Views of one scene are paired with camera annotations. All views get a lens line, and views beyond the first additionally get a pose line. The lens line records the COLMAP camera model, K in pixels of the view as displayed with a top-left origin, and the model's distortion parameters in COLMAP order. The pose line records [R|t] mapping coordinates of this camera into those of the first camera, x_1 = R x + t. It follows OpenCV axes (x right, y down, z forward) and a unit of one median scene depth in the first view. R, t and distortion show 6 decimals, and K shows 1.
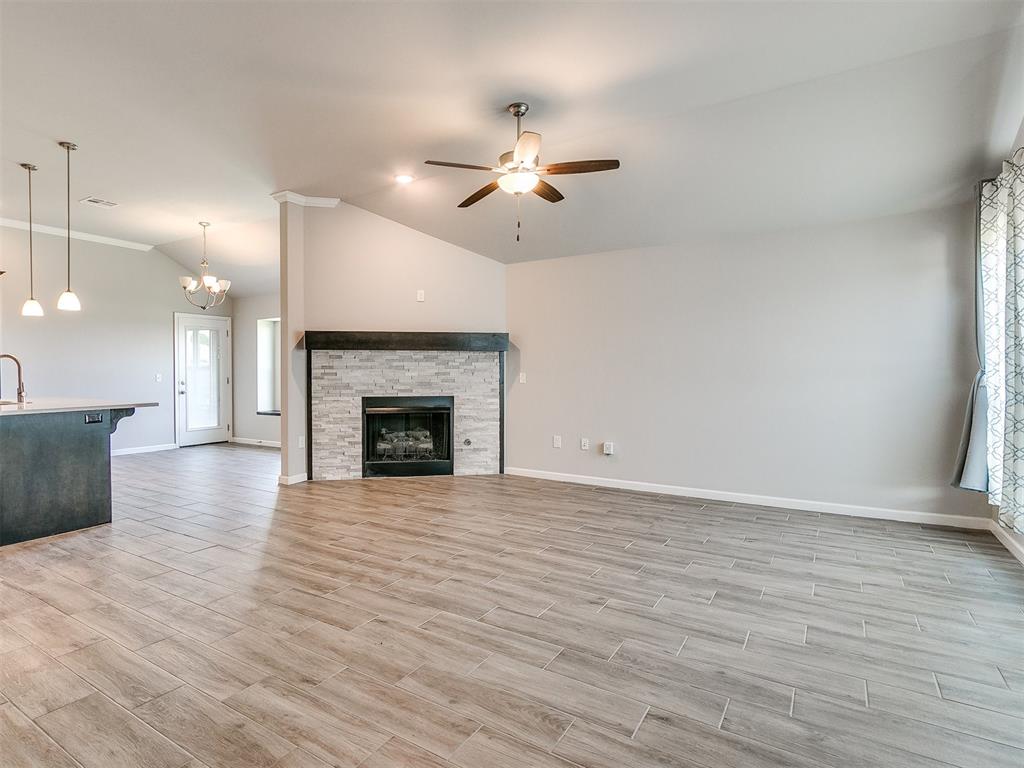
lens RADIAL K [[538.9, 0, 500.7], [0, 538.9, 379.4], [0, 0, 1]] dist [0.004148, 0.002199]
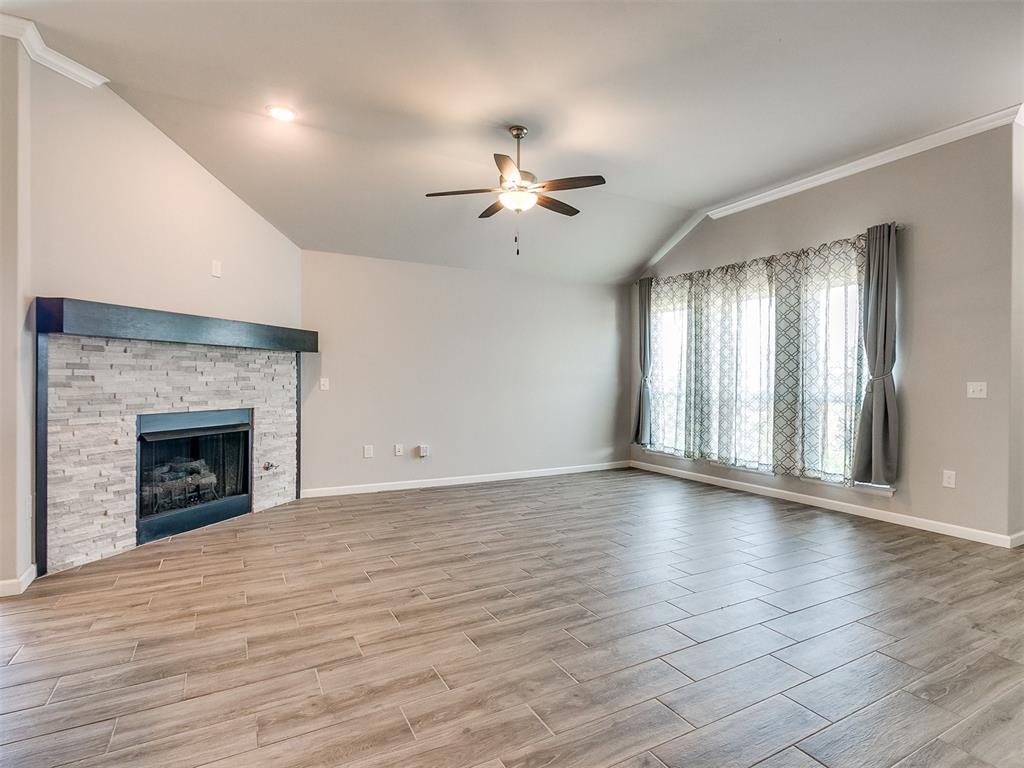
lens RADIAL K [[521.4, 0, 516.5], [0, 521.4, 381.6], [0, 0, 1]] dist [0.002652, 0.003677]
pose [[0.489574, 0.001203, 0.871961, -0.576431], [0.006008, 0.999971, -0.004753, -0.000766], [-0.871941, 0.007565, 0.489553, 0.333292]]
